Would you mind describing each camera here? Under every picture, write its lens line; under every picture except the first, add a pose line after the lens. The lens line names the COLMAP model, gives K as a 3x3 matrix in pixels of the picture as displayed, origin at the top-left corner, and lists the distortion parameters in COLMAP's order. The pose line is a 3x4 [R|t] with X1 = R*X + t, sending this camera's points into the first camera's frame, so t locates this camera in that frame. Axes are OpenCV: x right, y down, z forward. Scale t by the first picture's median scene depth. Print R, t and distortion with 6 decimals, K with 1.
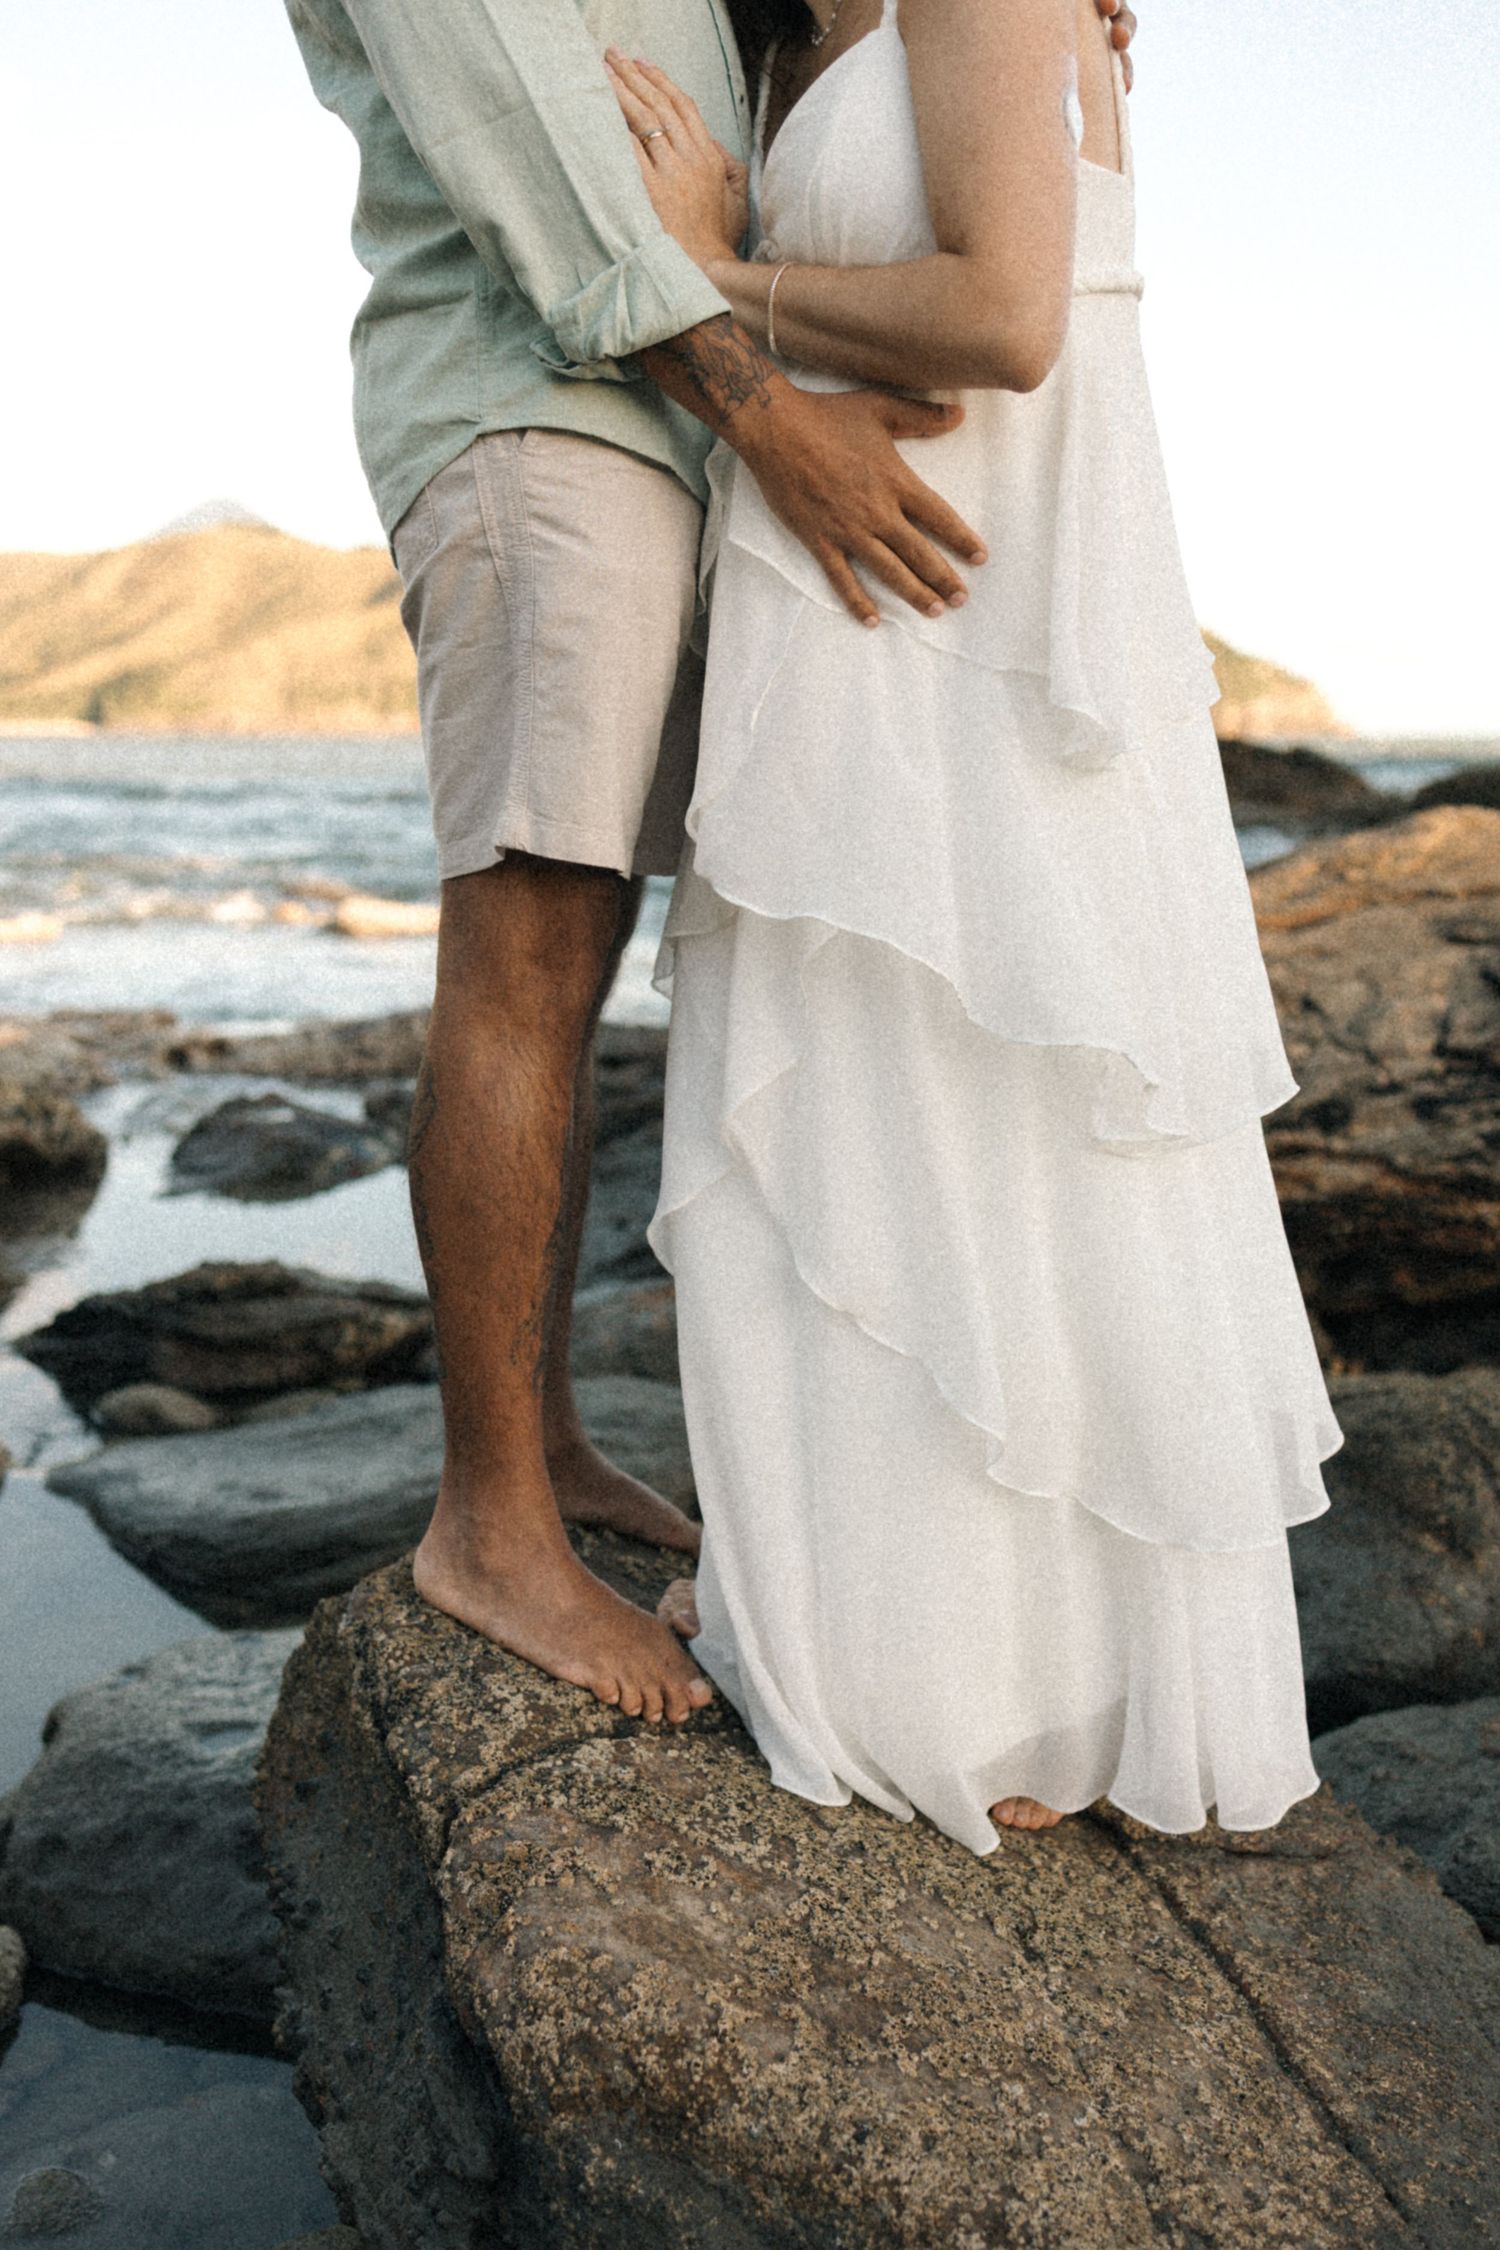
lens RADIAL K [[2090.1, 0, 699.5], [0, 2090.1, 1127.0], [0, 0, 1]] dist [0.060491, -0.001472]
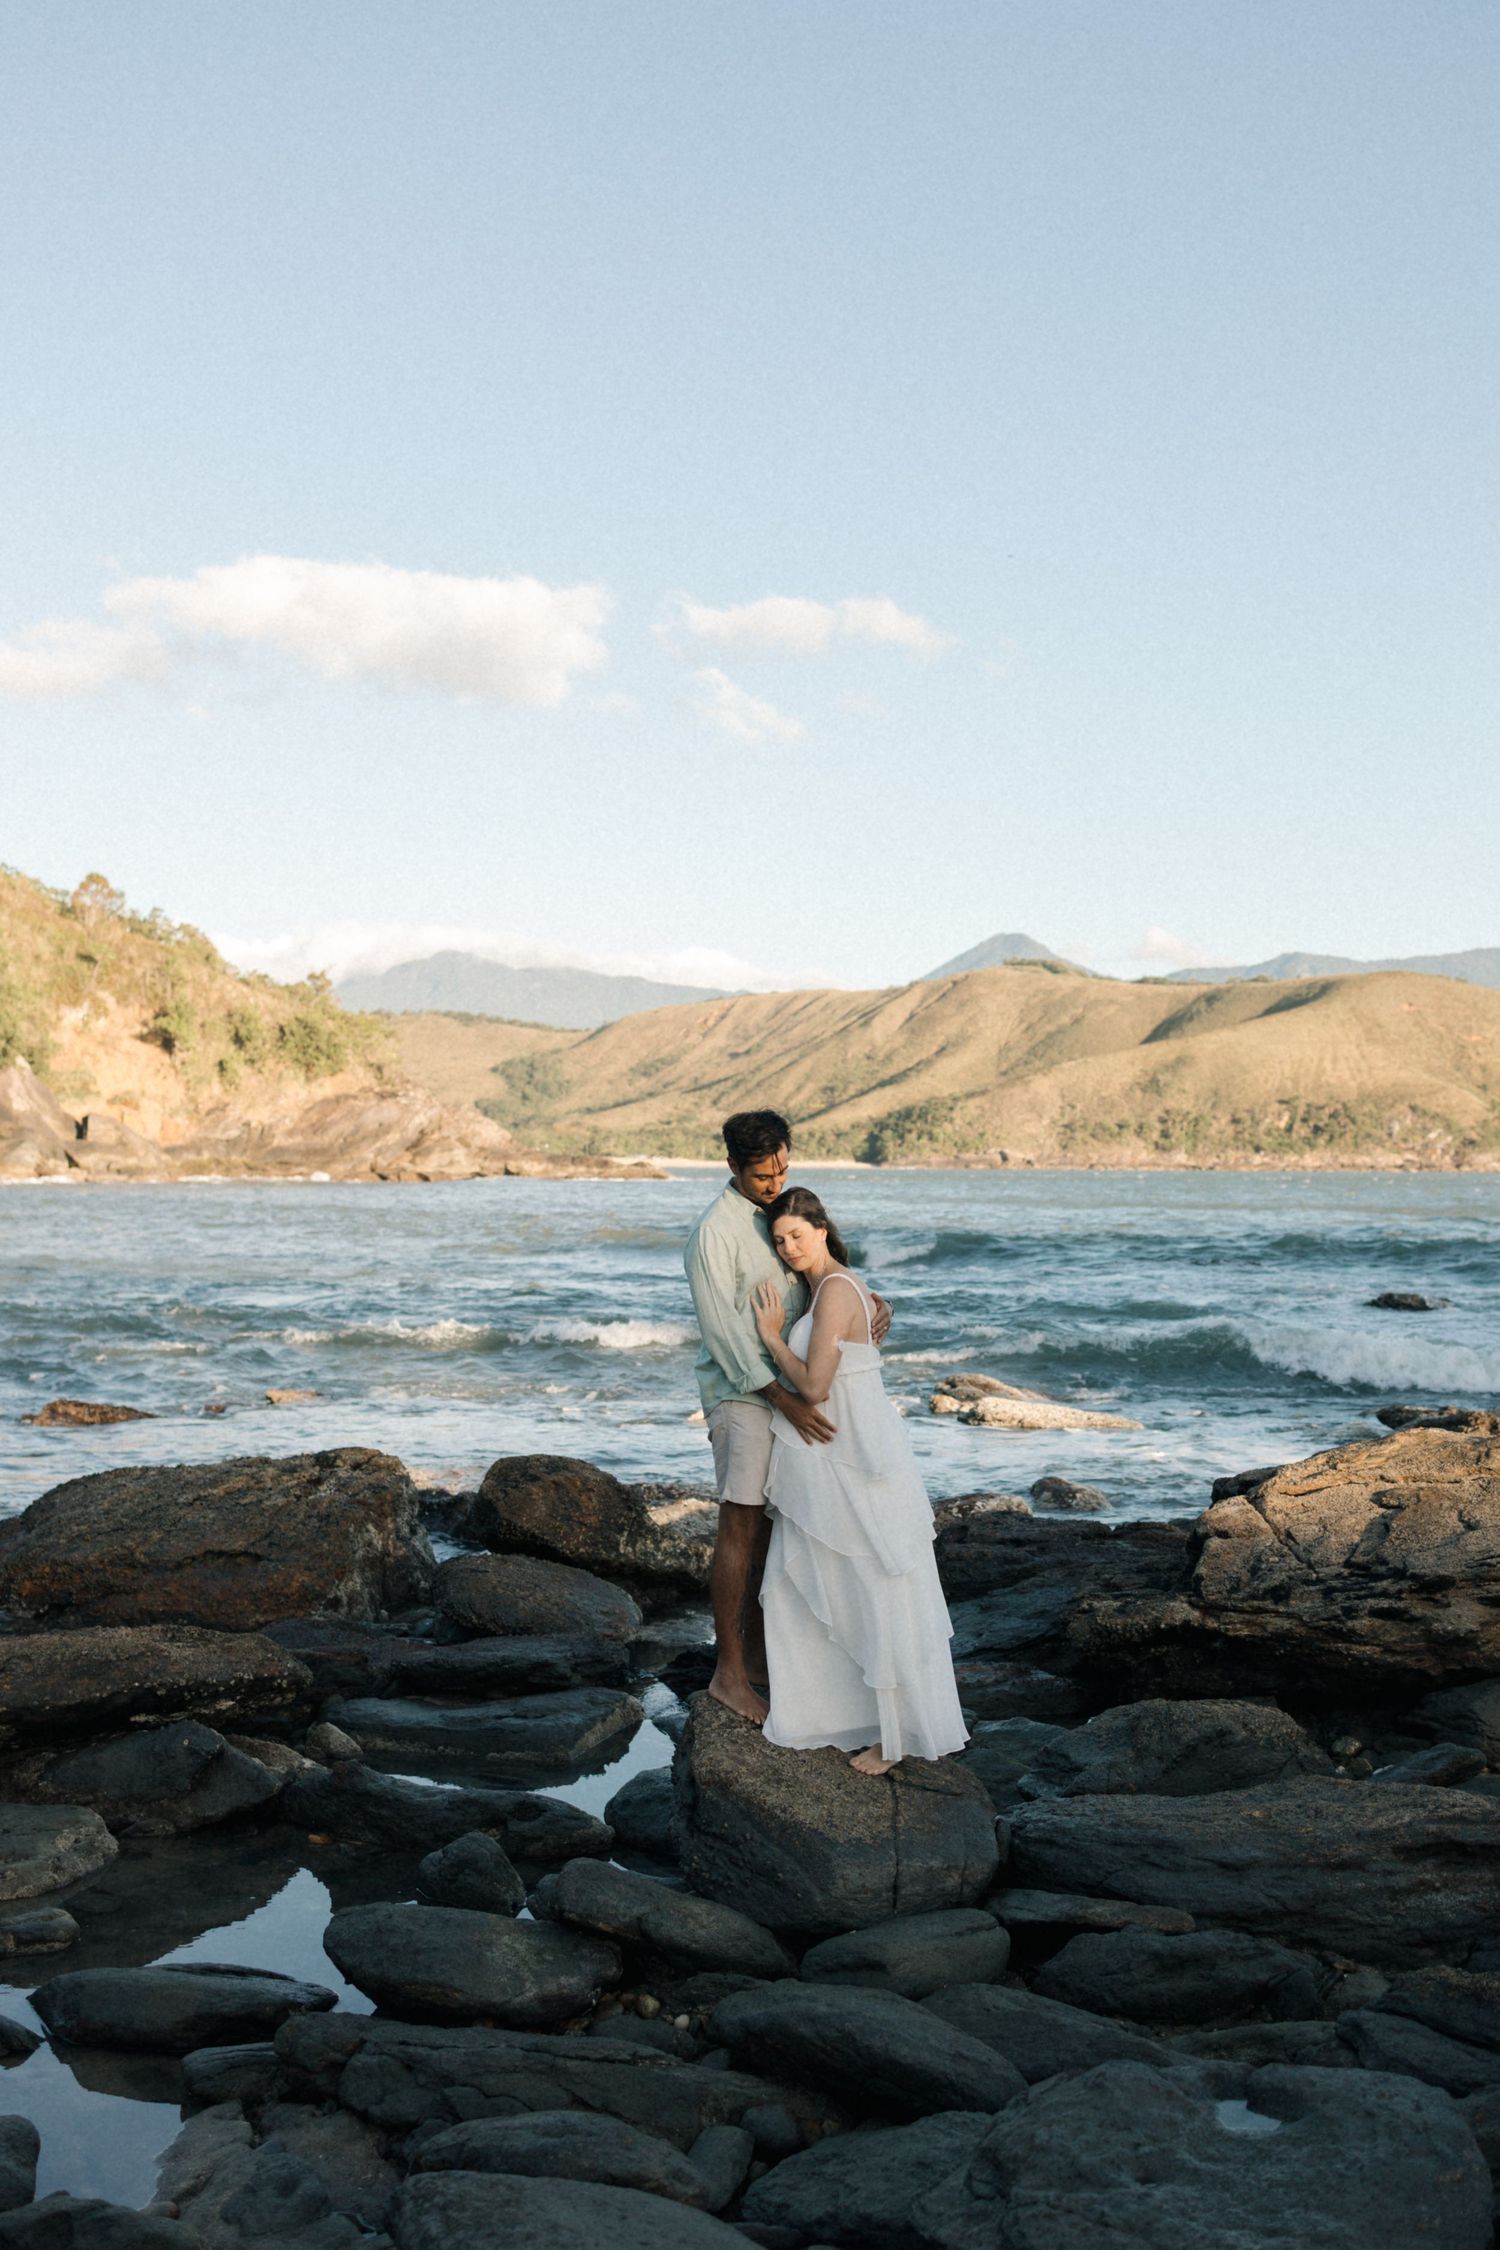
lens RADIAL K [[2294.7, 0, 750.9], [0, 2294.7, 1073.8], [0, 0, 1]] dist [0.001077, -0.001215]
pose [[0.945418, -0.010269, -0.325699, 0.527231], [-0.061672, 0.975801, -0.209782, 0.000755], [0.319971, 0.218418, 0.921907, -1.225643]]
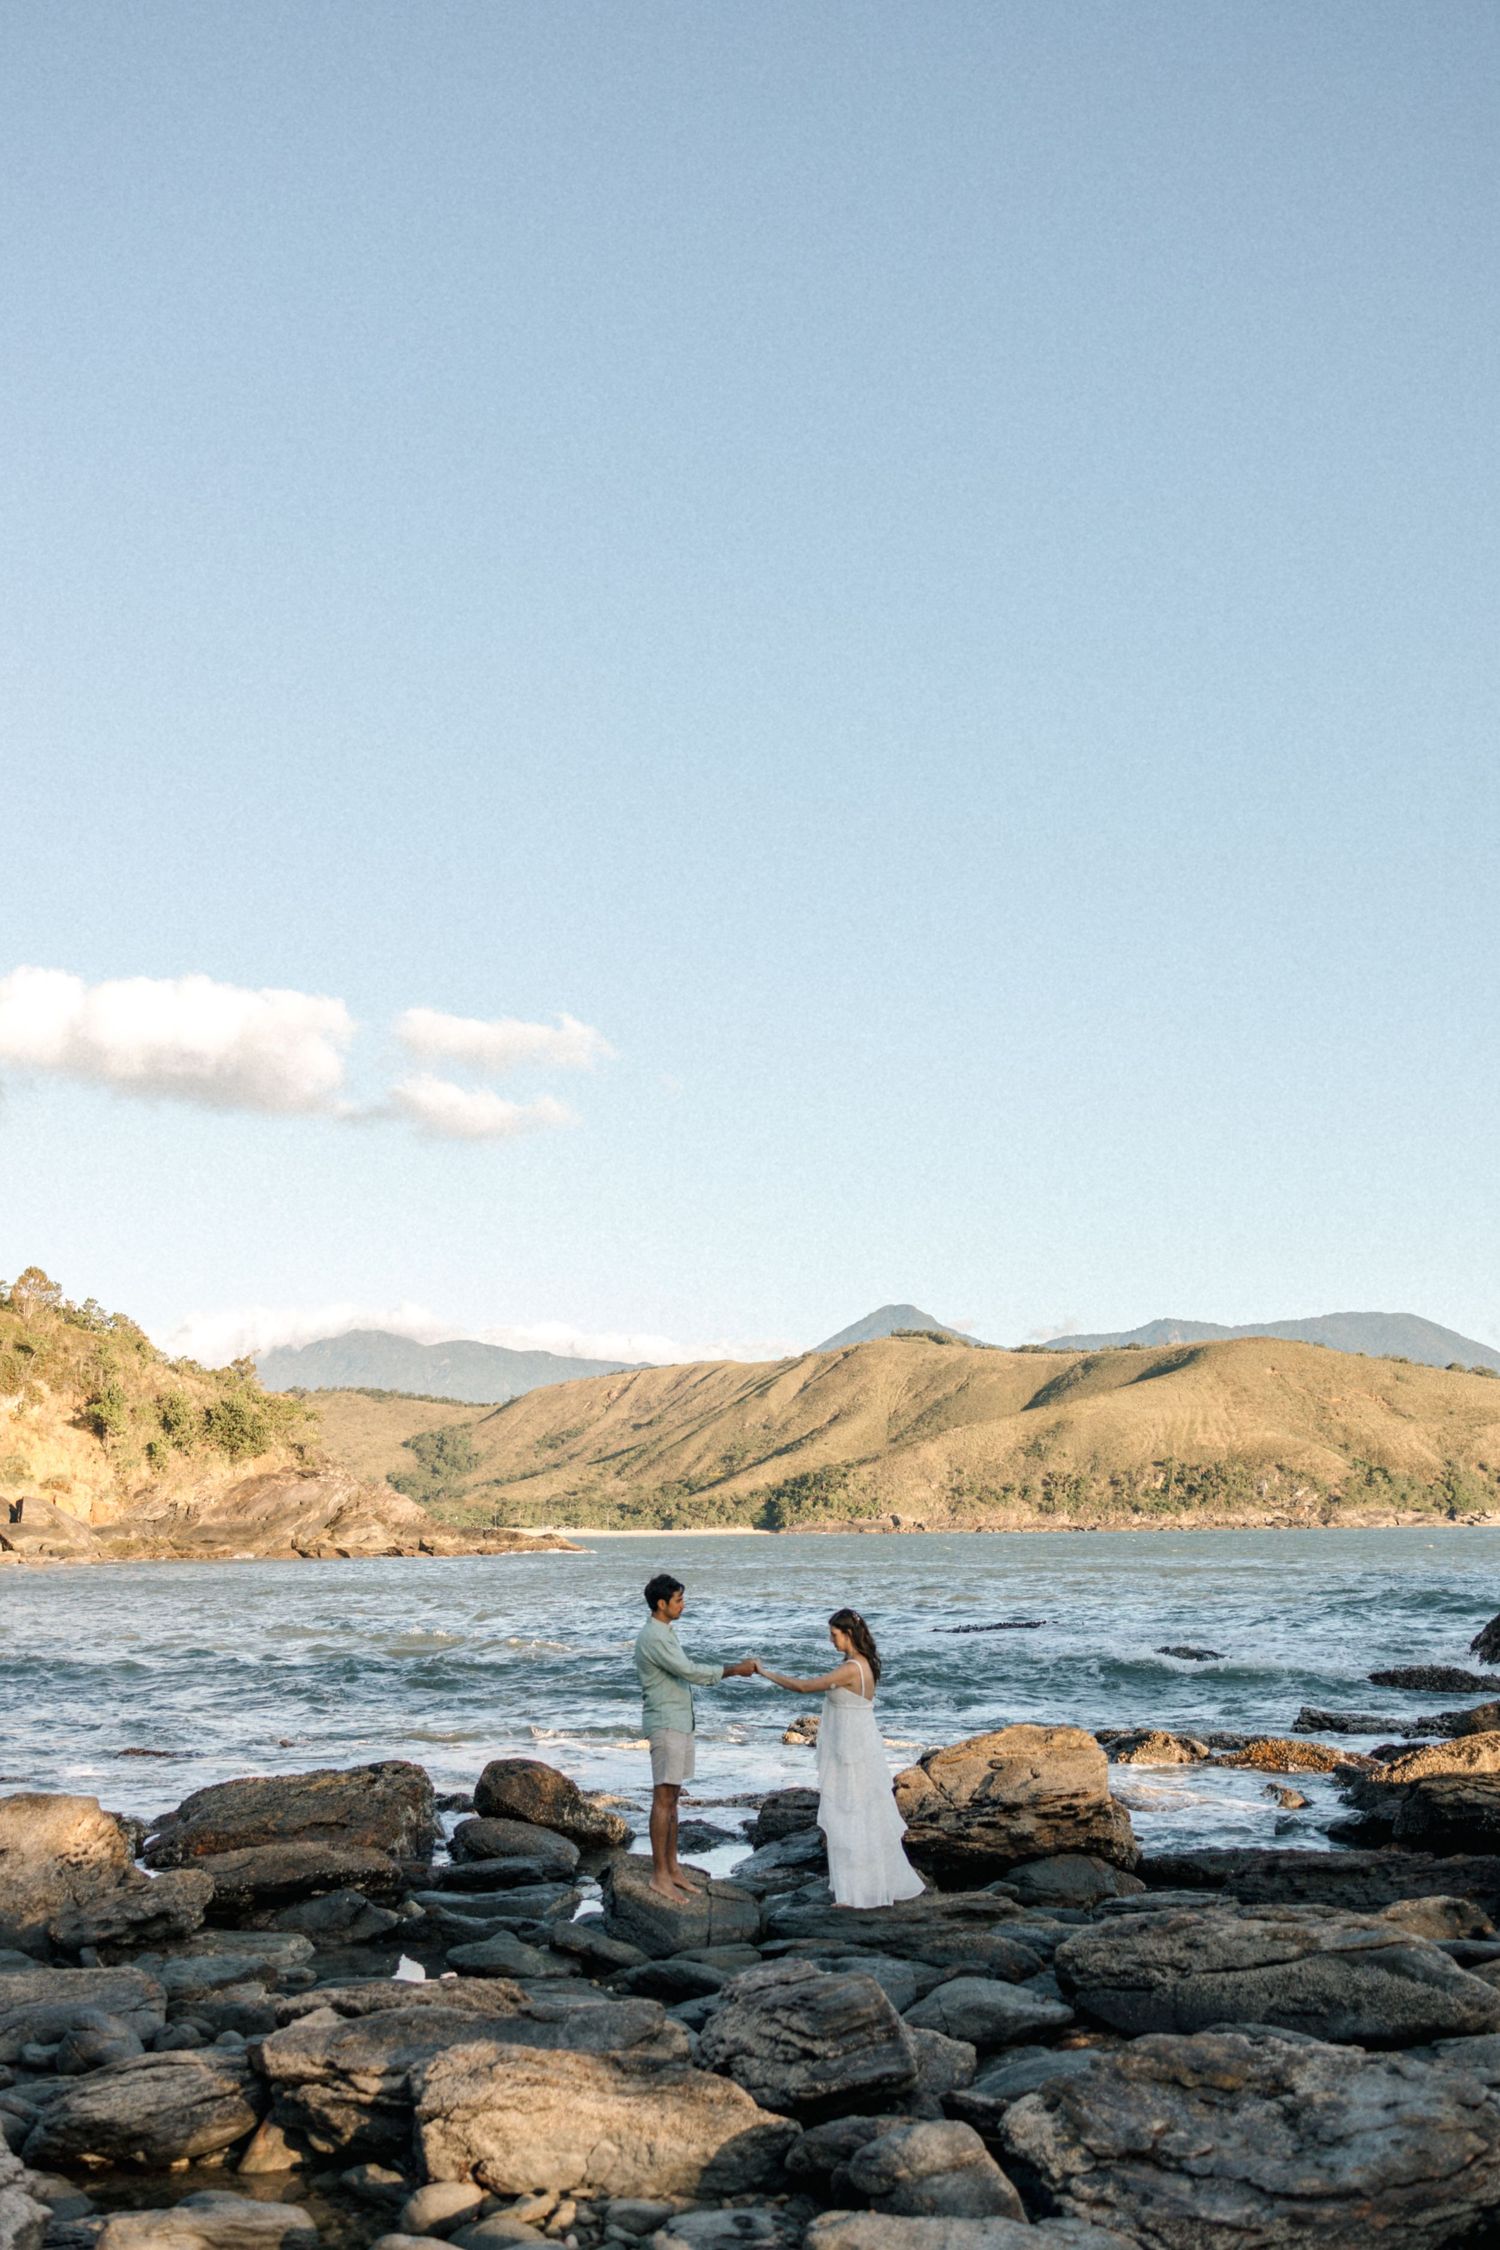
lens RADIAL K [[2192.6, 0, 750.0], [0, 2192.6, 1125.0], [0, 0, 1]] dist [0.000969, 0.003918]
pose [[0.958451, -0.065725, -0.277581, 0.674248], [-0.036996, 0.936234, -0.349423, 0.053262], [0.282847, 0.345174, 0.894903, -1.631276]]
